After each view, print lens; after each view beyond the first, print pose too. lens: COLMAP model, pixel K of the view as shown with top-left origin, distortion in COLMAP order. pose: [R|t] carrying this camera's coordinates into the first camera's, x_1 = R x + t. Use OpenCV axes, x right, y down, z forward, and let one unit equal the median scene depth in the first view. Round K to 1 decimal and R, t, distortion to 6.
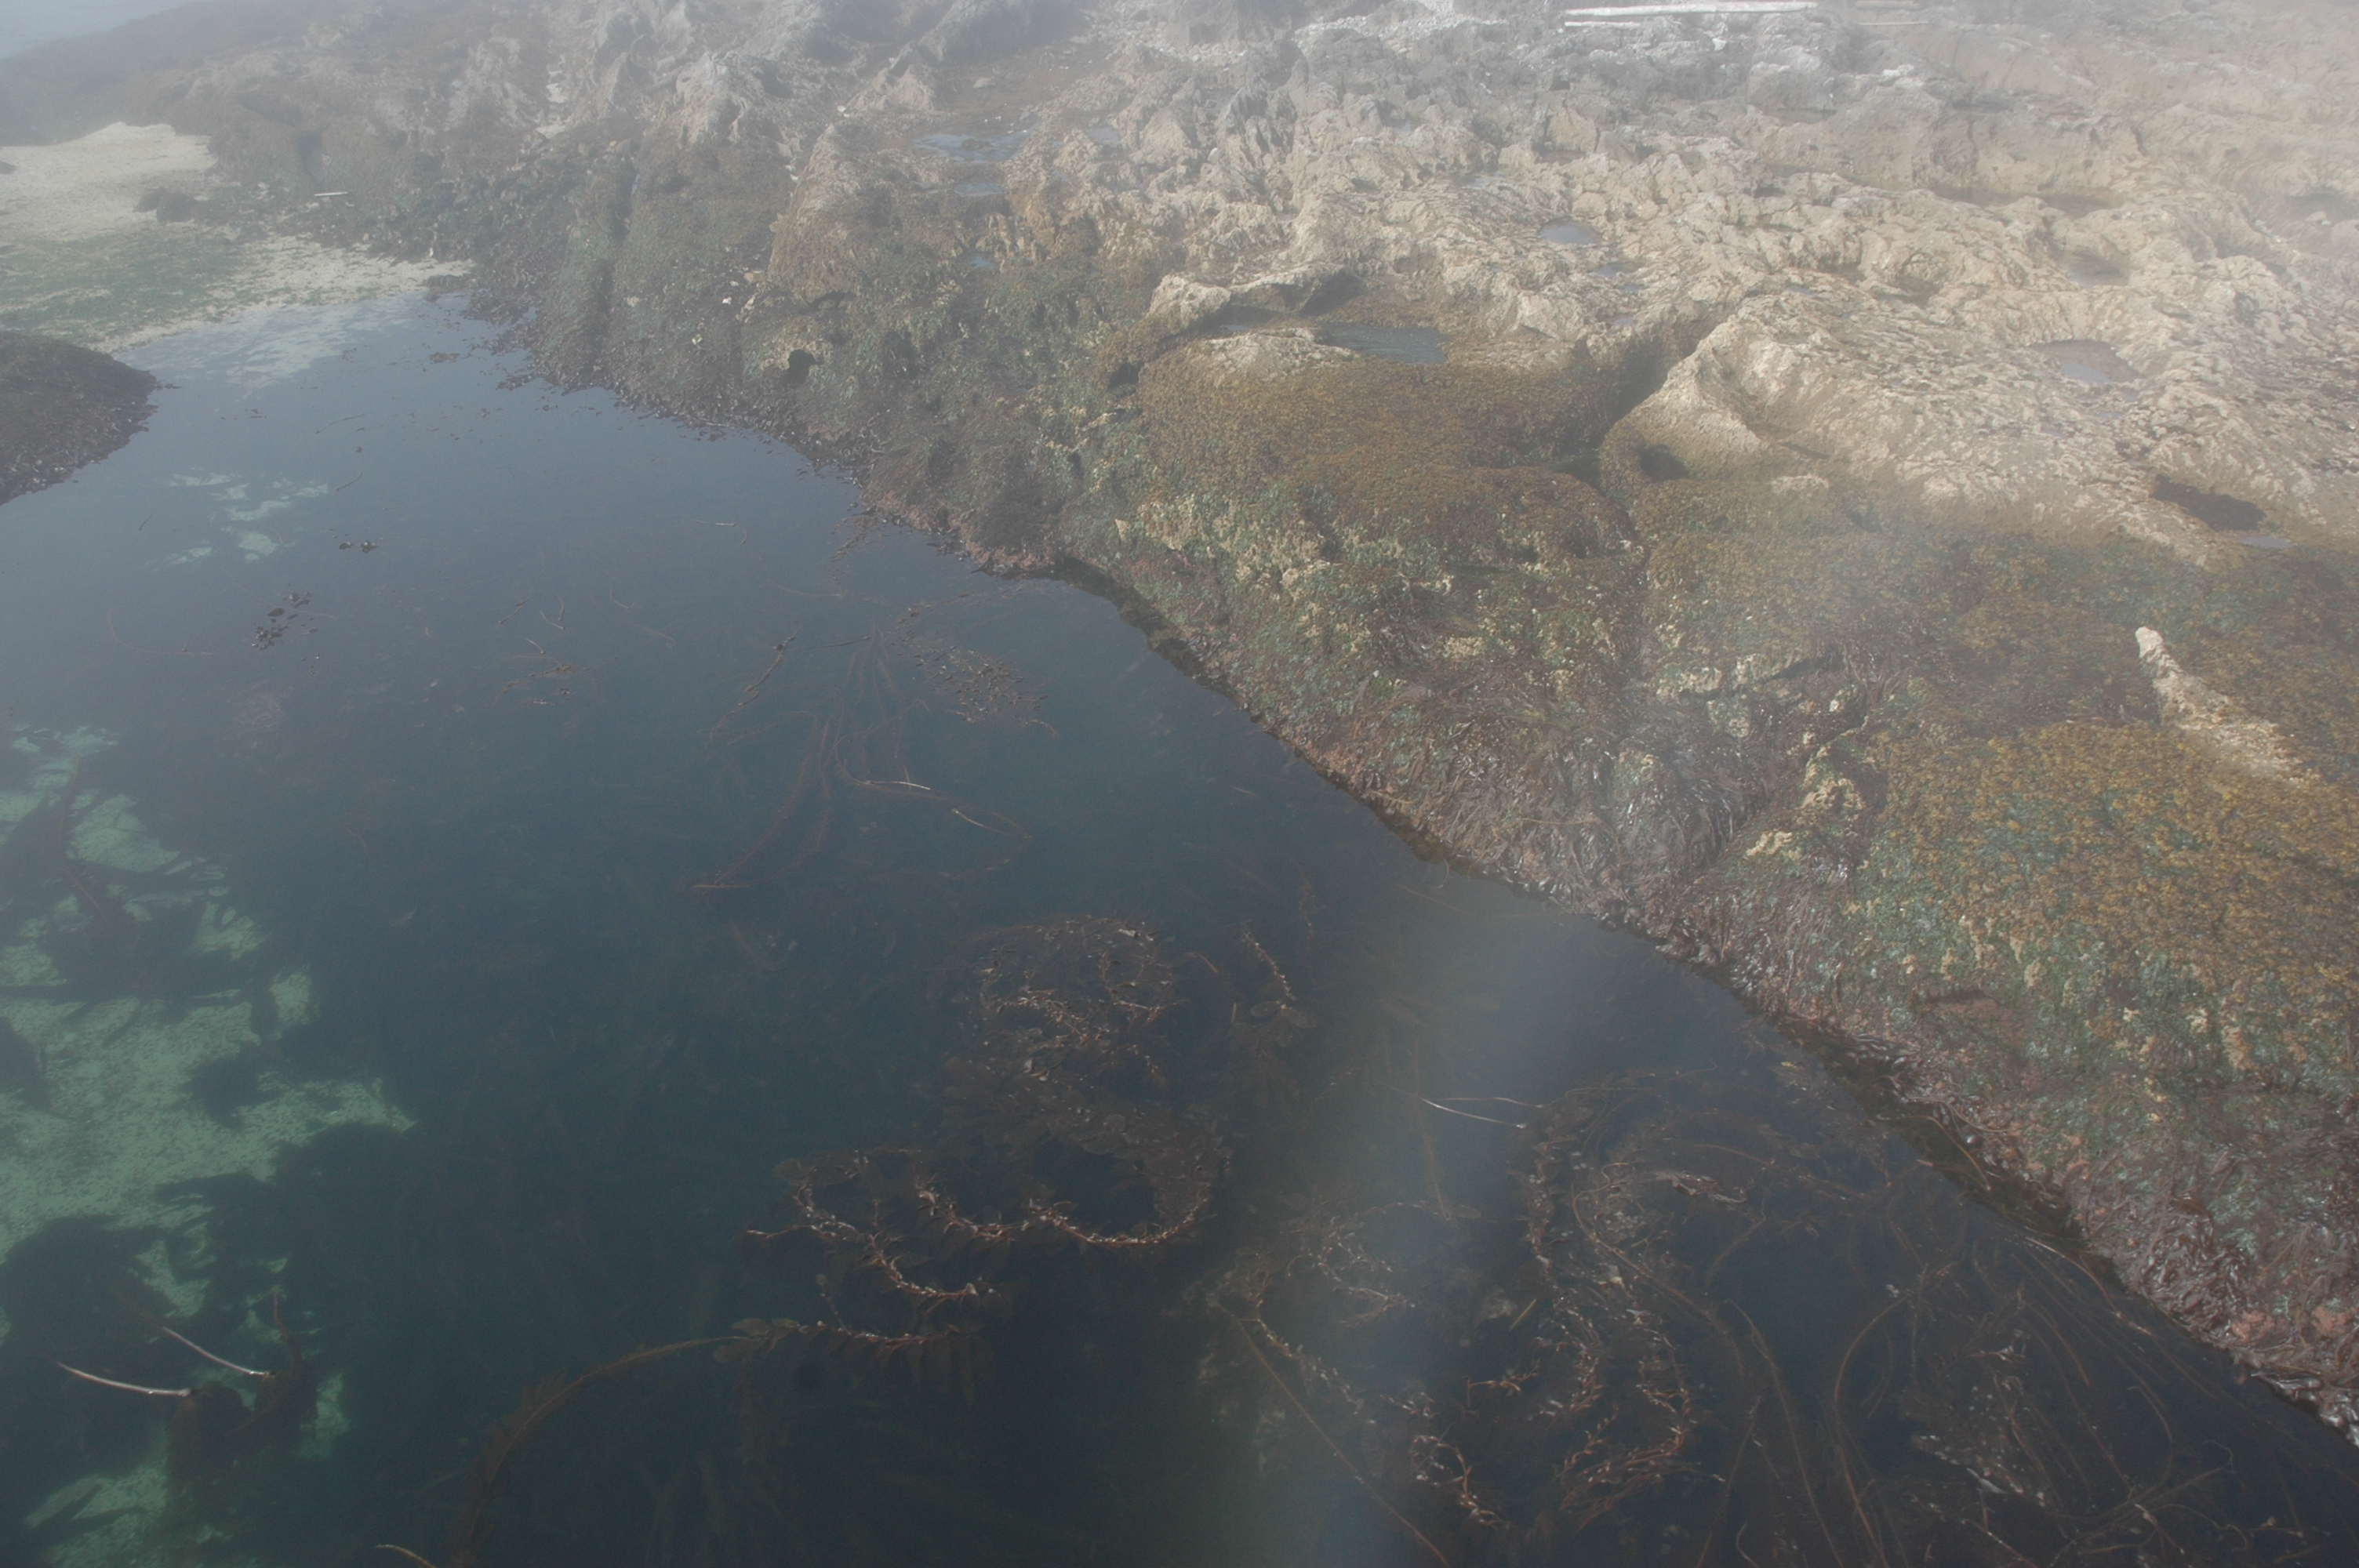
lens RADIAL K [[1815.0, 0, 1179.5], [0, 1815.0, 784.0], [0, 0, 1]] dist [-0.176567, 0.159522]
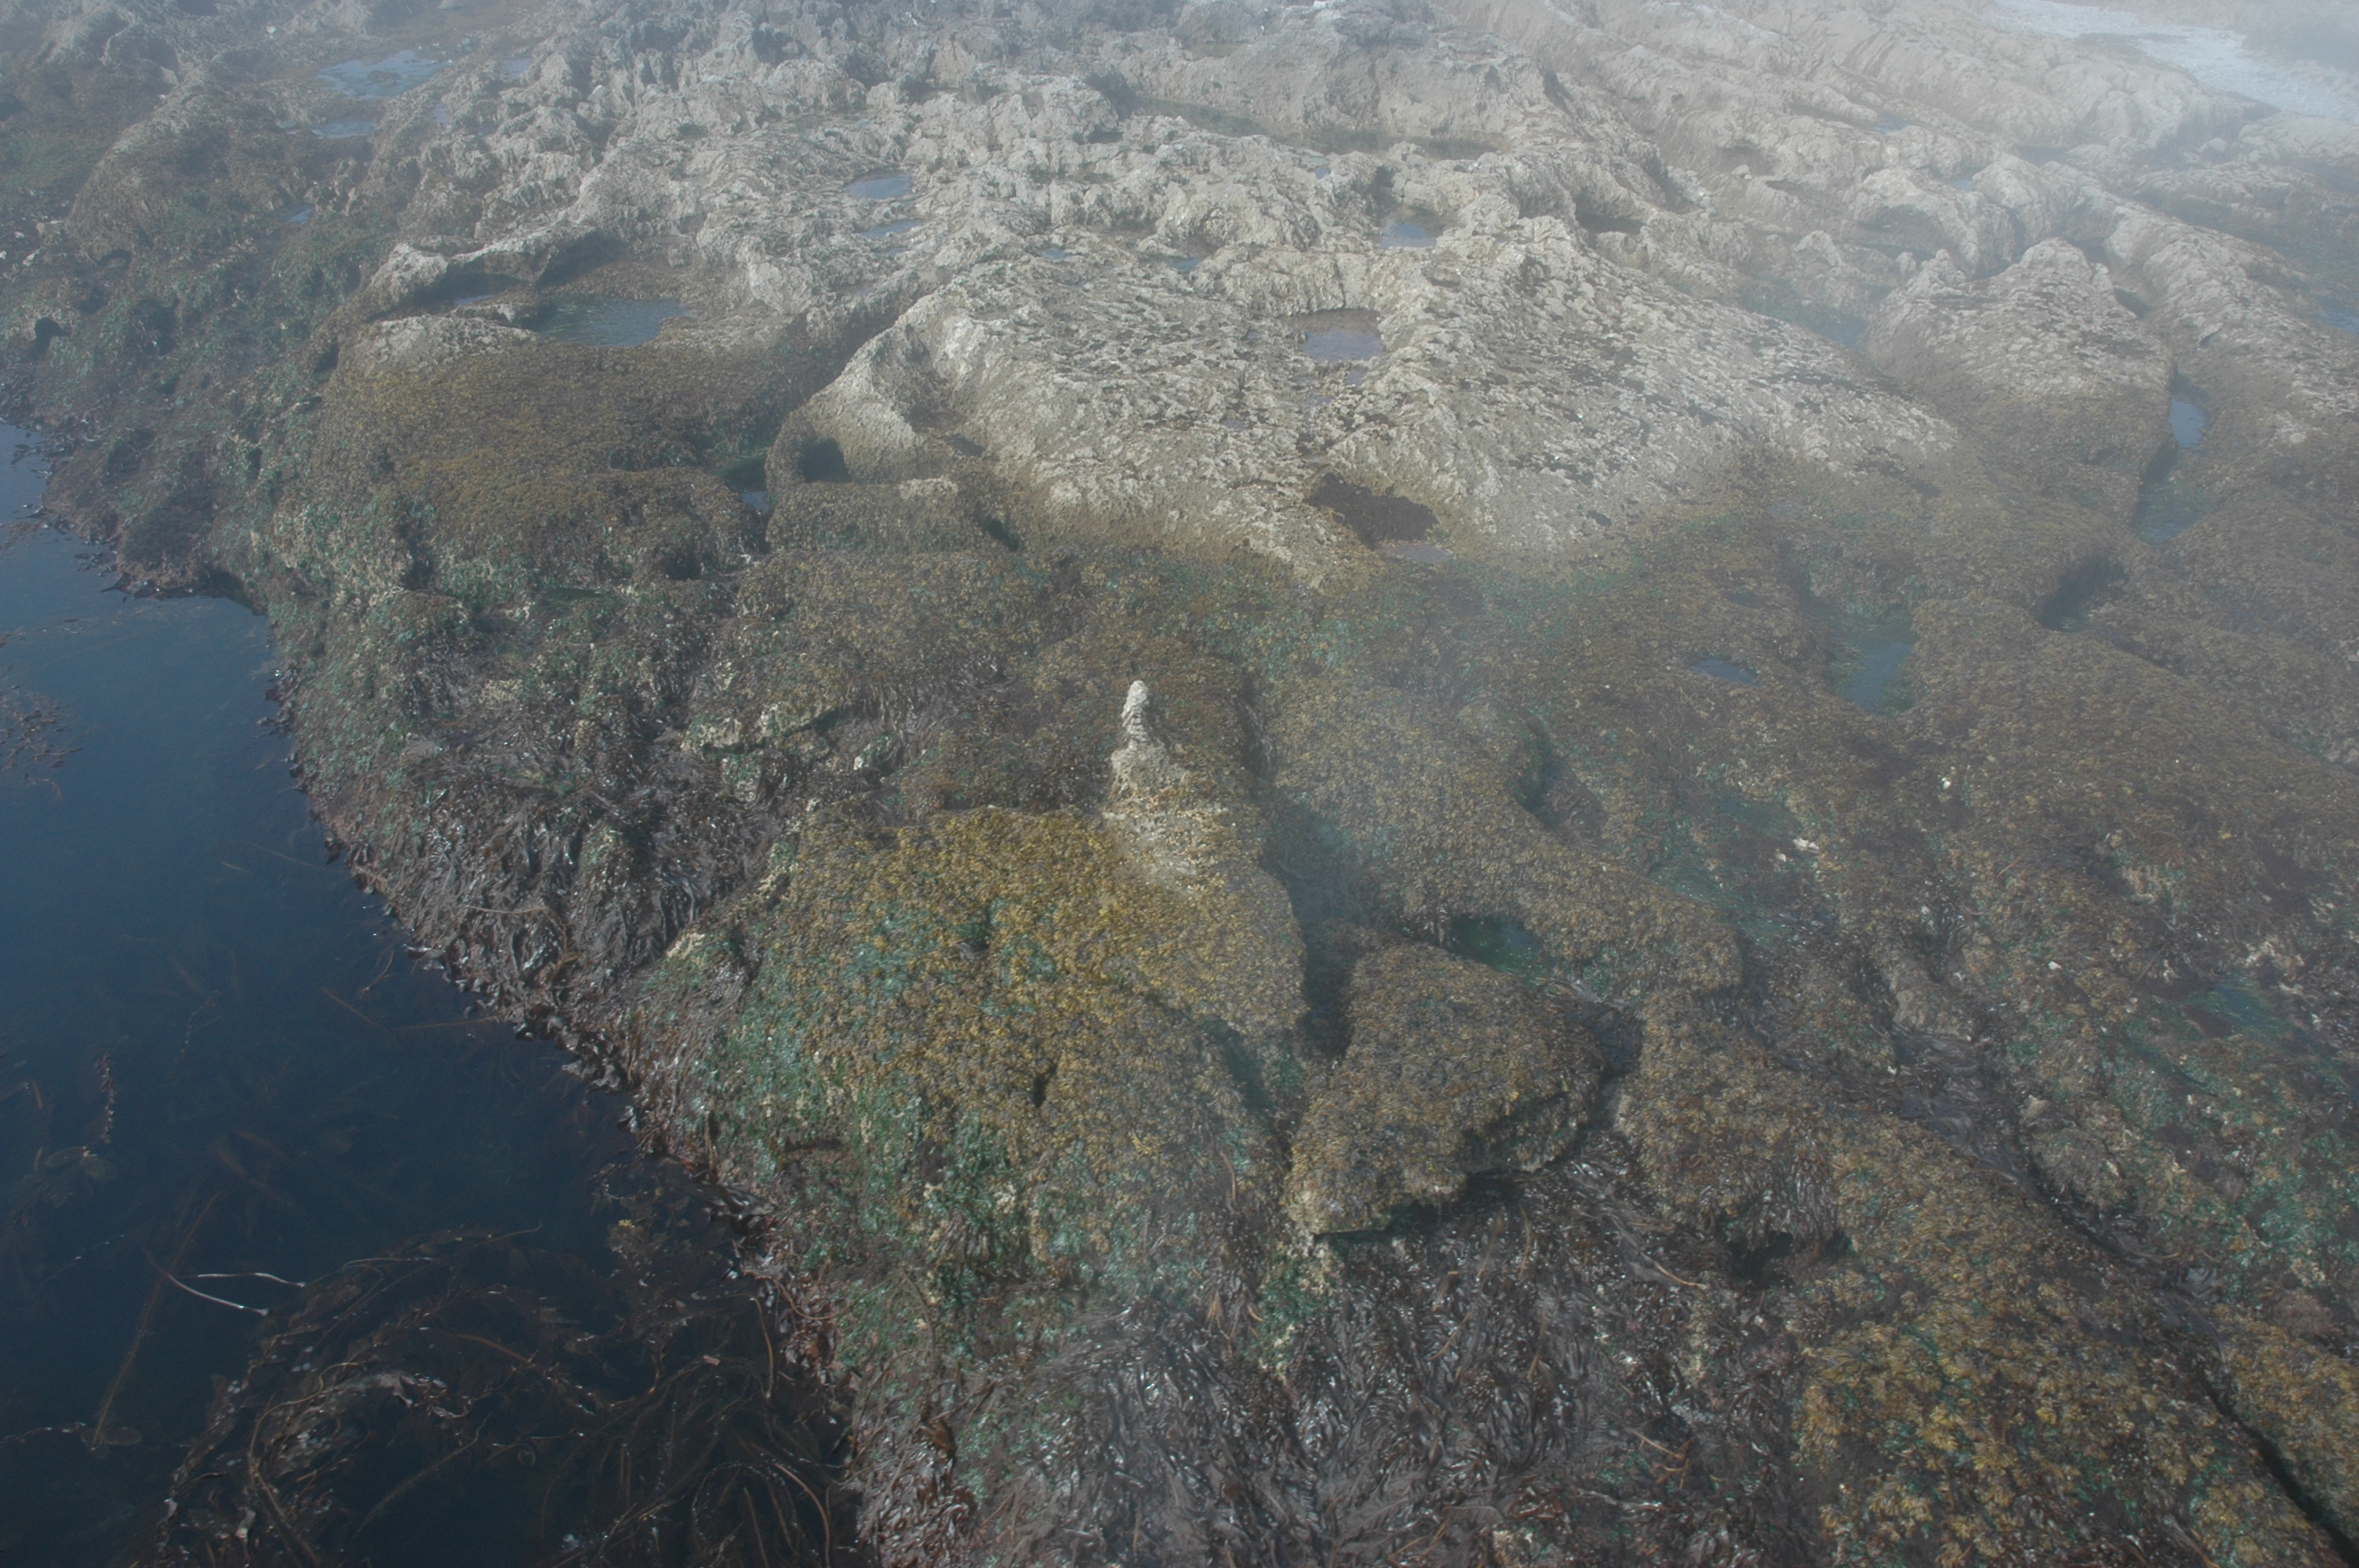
lens RADIAL K [[1815.0, 0, 1179.5], [0, 1815.0, 784.0], [0, 0, 1]] dist [-0.176567, 0.159522]
pose [[0.992505, -0.020250, 0.120514, 0.334500], [0.014925, 0.998879, 0.044924, -0.056856], [-0.121288, -0.042789, 0.991695, 0.091198]]
